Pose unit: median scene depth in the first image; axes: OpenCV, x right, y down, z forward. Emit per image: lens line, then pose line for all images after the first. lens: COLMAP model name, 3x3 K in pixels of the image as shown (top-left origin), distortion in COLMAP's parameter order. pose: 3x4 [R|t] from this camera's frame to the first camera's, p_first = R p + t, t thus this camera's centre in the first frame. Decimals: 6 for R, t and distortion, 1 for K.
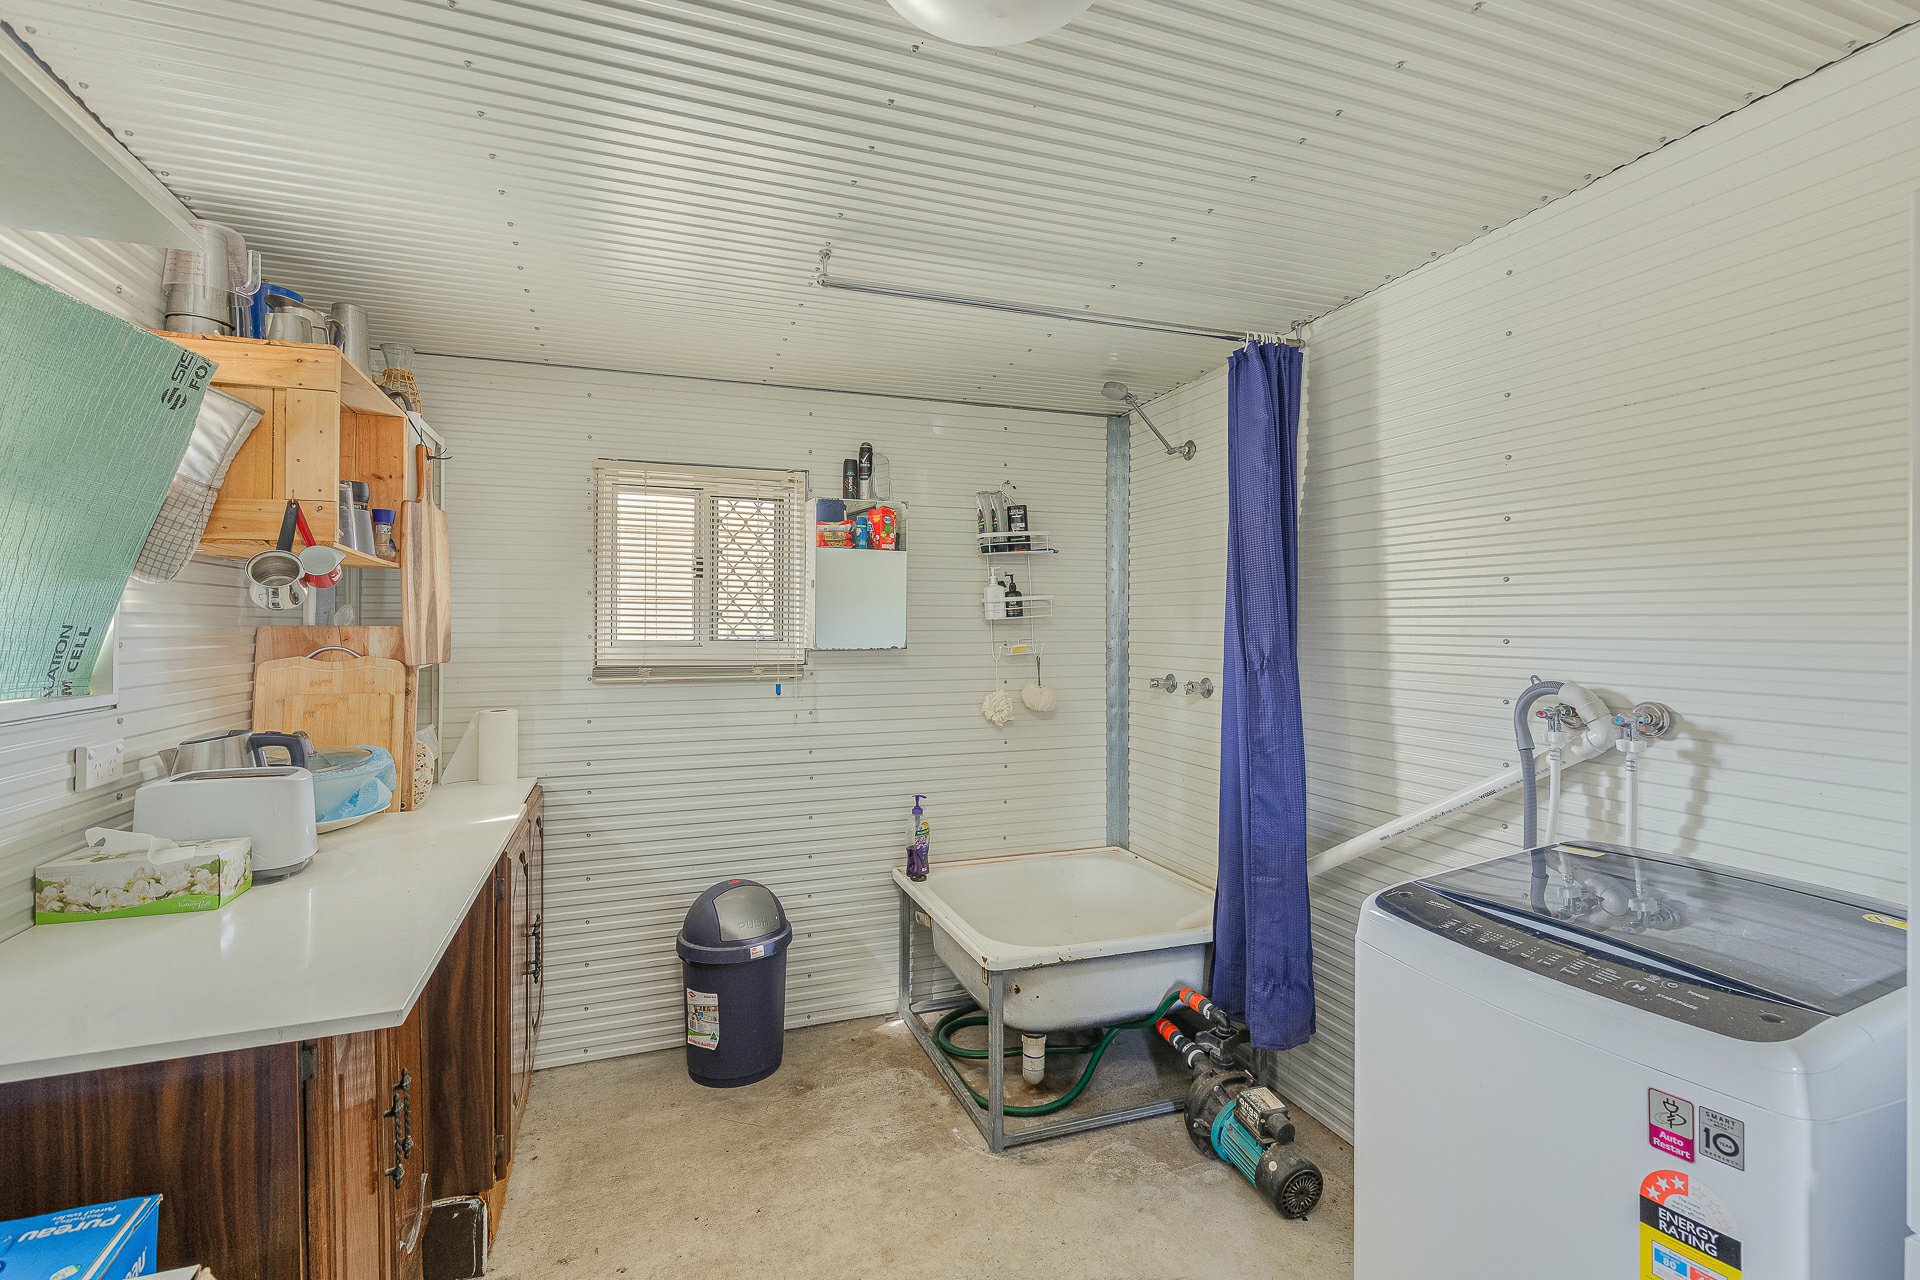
lens RADIAL K [[893.6, 0, 966.4], [0, 893.6, 618.6], [0, 0, 1]] dist [0.012729, -0.000258]
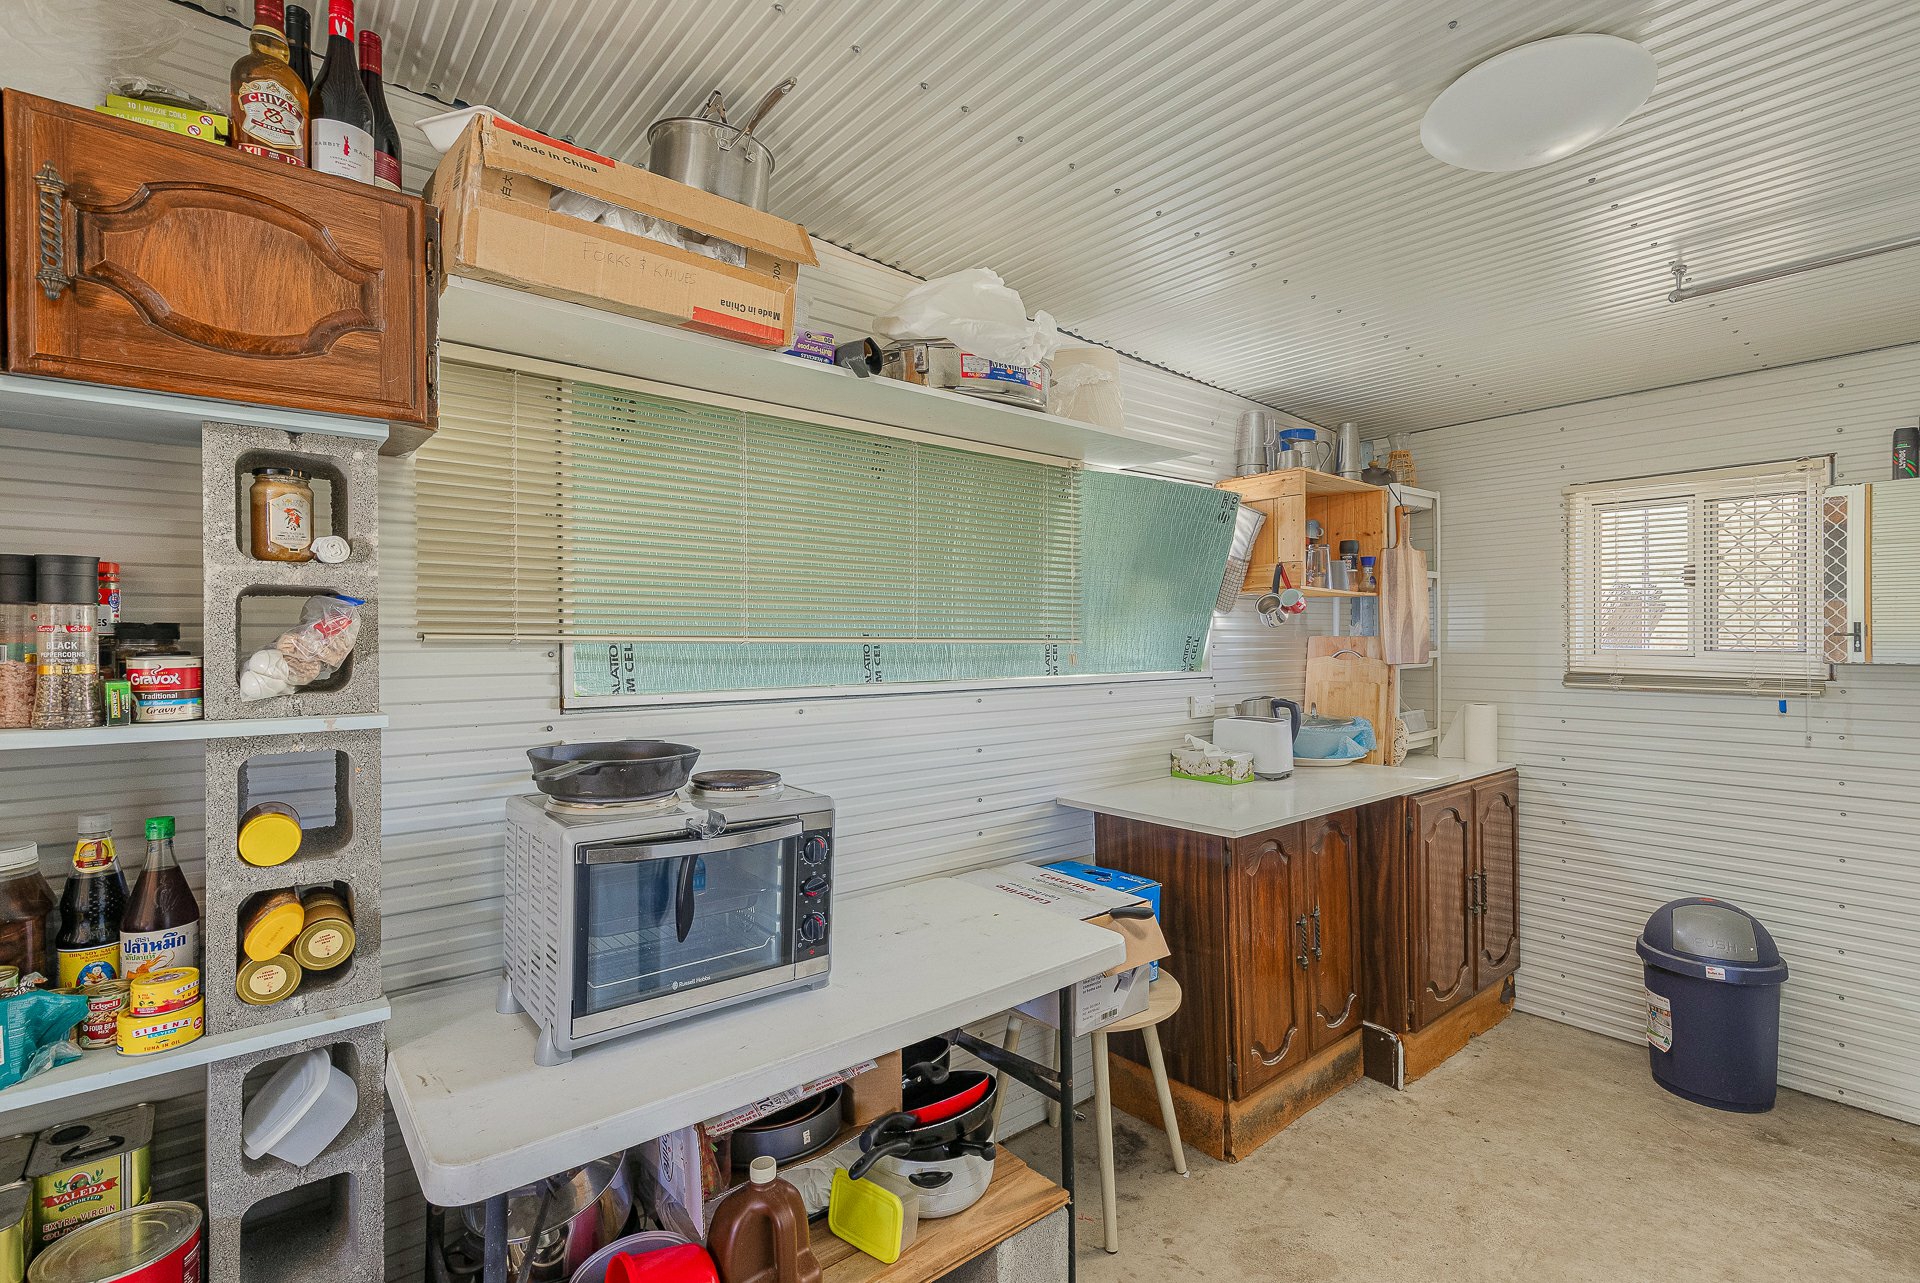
lens RADIAL K [[893.6, 0, 962.5], [0, 893.6, 639.5], [0, 0, 1]] dist [0.012729, -0.000258]
pose [[0.328380, 0.001216, -0.944545, 0.475840], [0.008838, 0.999951, 0.004359, 0.001272], [0.944504, -0.009779, 0.328354, -0.093052]]
